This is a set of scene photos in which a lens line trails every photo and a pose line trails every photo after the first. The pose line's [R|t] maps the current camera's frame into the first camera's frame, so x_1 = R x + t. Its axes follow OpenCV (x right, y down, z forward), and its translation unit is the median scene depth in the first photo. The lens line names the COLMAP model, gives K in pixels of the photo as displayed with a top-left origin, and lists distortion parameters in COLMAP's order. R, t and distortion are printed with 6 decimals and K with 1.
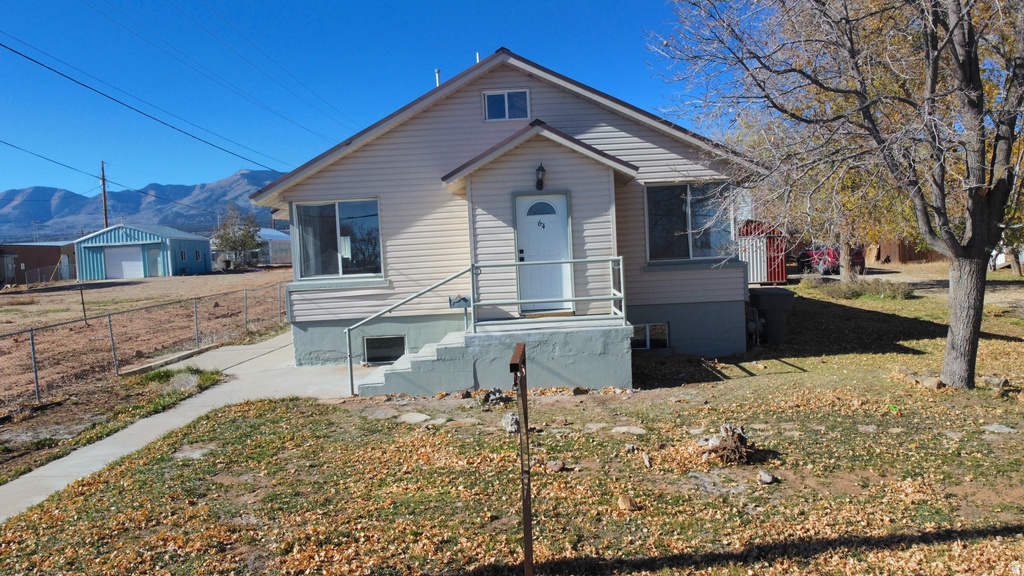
lens RADIAL K [[778.4, 0, 512.0], [0, 778.4, 288.0], [0, 0, 1]] dist [0.007614, -0.008207]
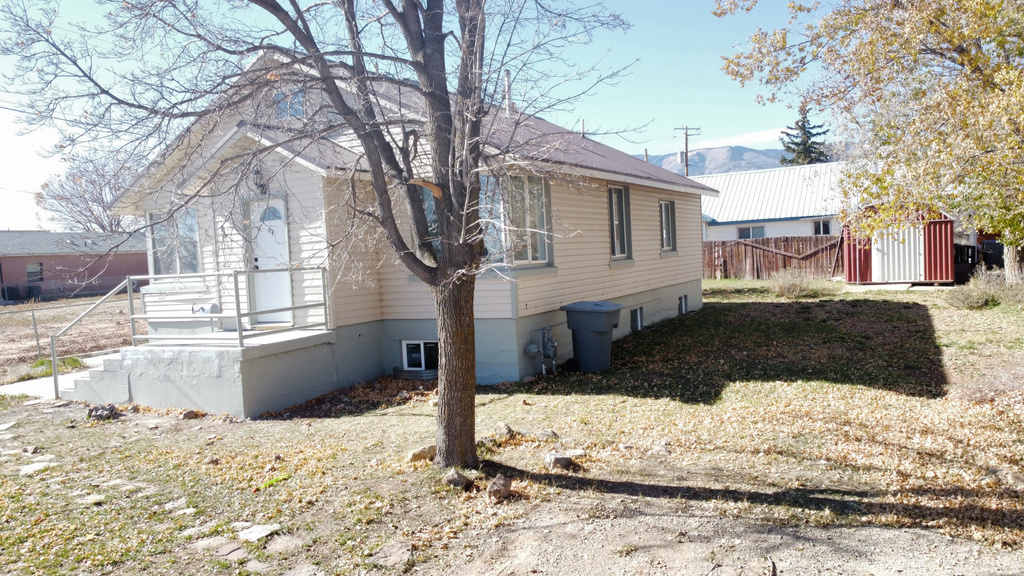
lens RADIAL K [[778.4, 0, 512.0], [0, 778.4, 288.0], [0, 0, 1]] dist [0.007614, -0.008207]
pose [[0.890689, 0.022159, -0.454073, 0.676424], [-0.010695, 0.999556, 0.027801, -0.039343], [0.454488, -0.019905, 0.890530, 0.278094]]
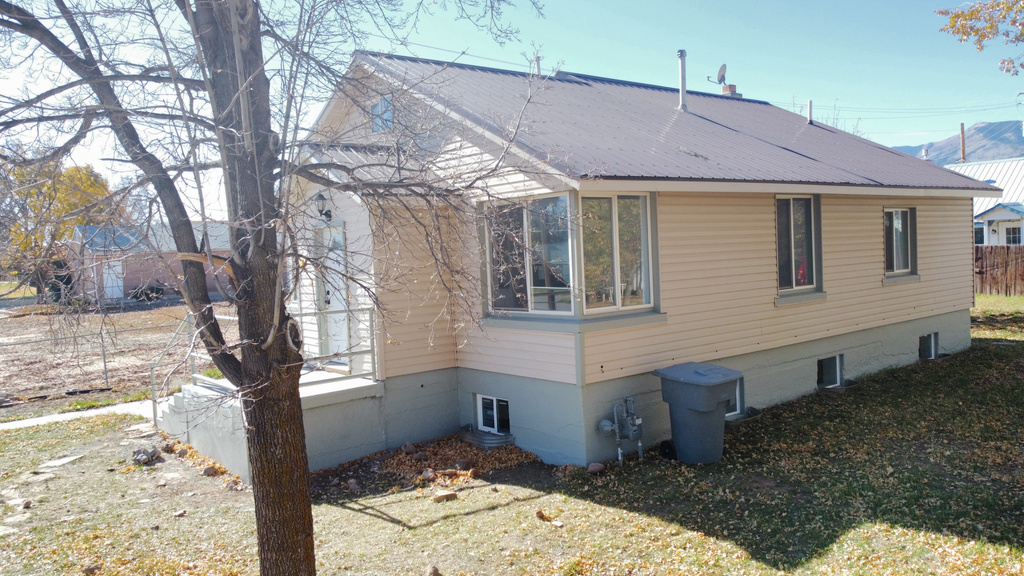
lens RADIAL K [[778.4, 0, 512.0], [0, 778.4, 288.0], [0, 0, 1]] dist [0.007614, -0.008207]
pose [[0.643834, 0.055404, -0.763156, 0.747338], [-0.020043, 0.998254, 0.055562, -0.097145], [0.764902, -0.020477, 0.643821, 0.566277]]
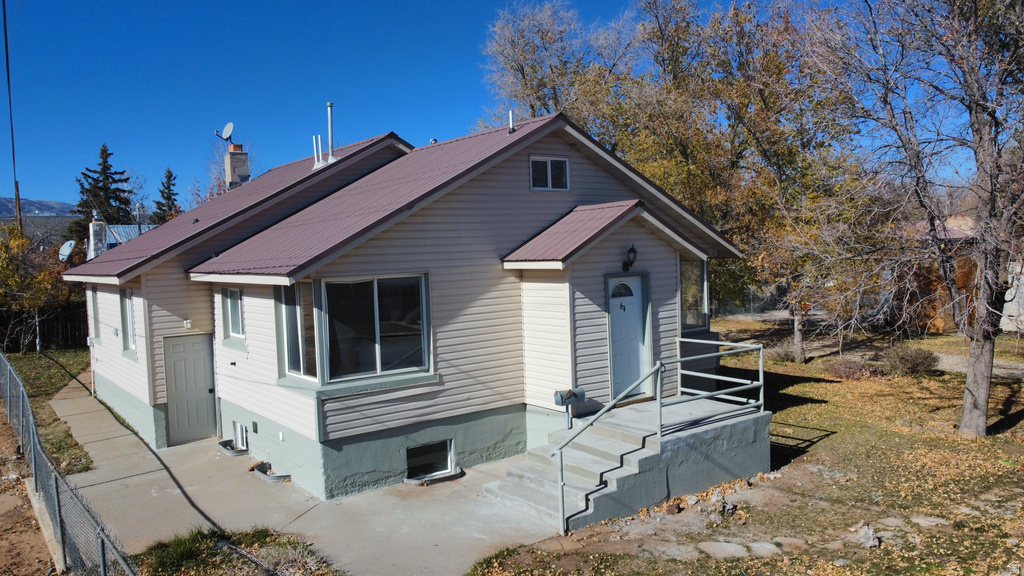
lens RADIAL K [[778.4, 0, 512.0], [0, 778.4, 288.0], [0, 0, 1]] dist [0.007614, -0.008207]
pose [[0.787145, -0.010150, 0.616684, -0.613743], [0.025163, 0.999561, -0.015667, -0.087737], [-0.616254, 0.027849, 0.787055, 0.312882]]
